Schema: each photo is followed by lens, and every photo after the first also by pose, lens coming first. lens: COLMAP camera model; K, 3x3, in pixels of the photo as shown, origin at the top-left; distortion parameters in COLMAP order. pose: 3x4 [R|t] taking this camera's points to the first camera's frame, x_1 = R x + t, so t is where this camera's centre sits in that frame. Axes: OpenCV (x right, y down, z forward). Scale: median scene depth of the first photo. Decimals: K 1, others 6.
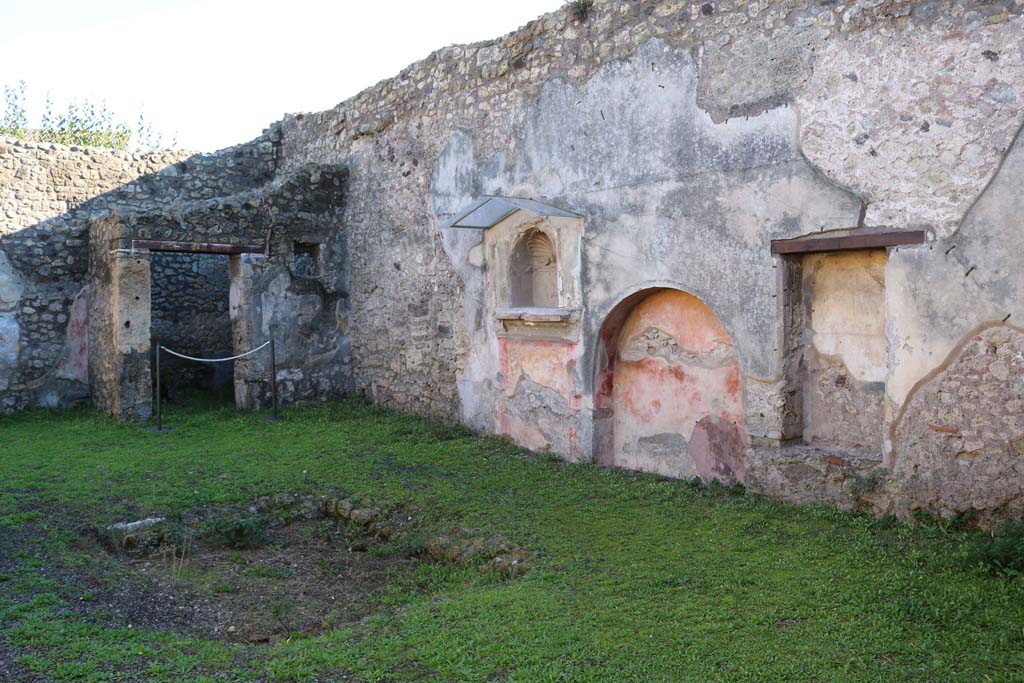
lens RADIAL K [[849.9, 0, 506.4], [0, 849.9, 344.4], [0, 0, 1]] dist [-0.136001, 0.097130]
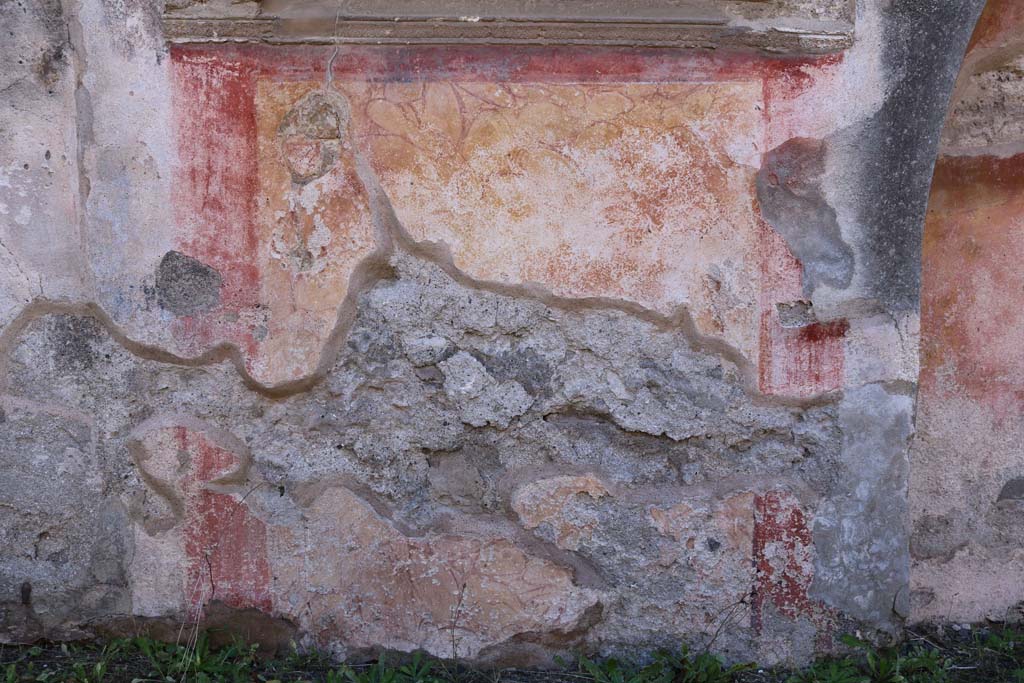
lens RADIAL K [[1058.4, 0, 505.9], [0, 1058.4, 343.7], [0, 0, 1]] dist [-0.076995, 0.000000]
pose [[0.585227, -0.052662, 0.809157, -0.175646], [0.052994, 0.998239, 0.026639, 0.060619], [-0.809136, 0.027290, 0.586988, 1.025775]]
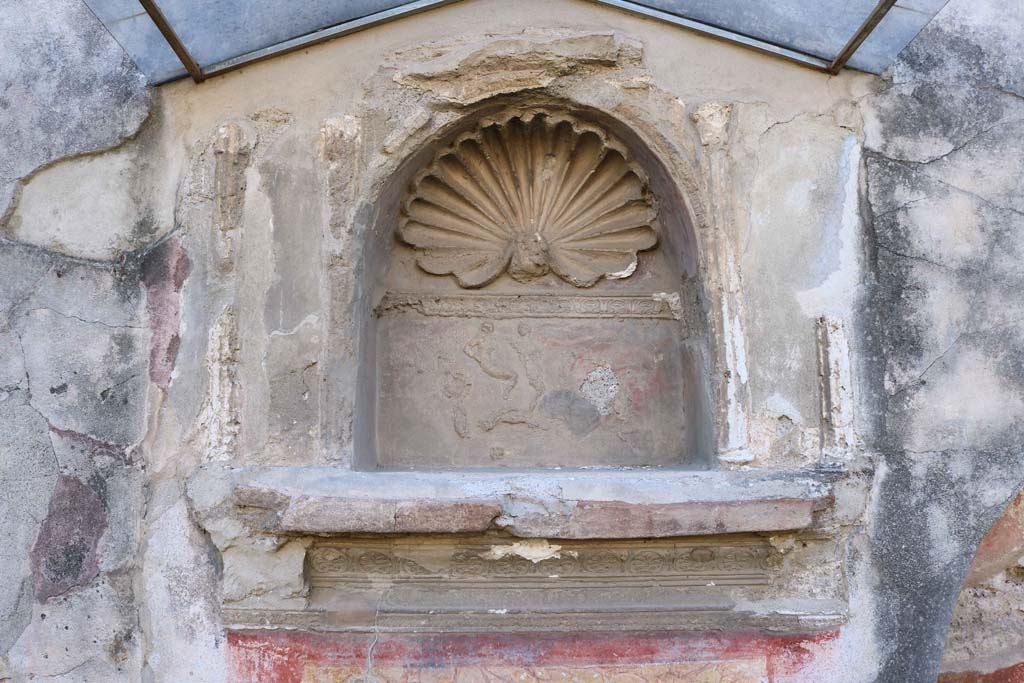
lens RADIAL K [[849.9, 0, 509.8], [0, 849.9, 344.4], [0, 0, 1]] dist [-0.136001, 0.097130]
pose [[0.612074, 0.129213, 0.780173, -0.151611], [0.049899, 0.978284, -0.201172, -0.037651], [-0.789225, 0.162062, 0.592334, 1.033986]]
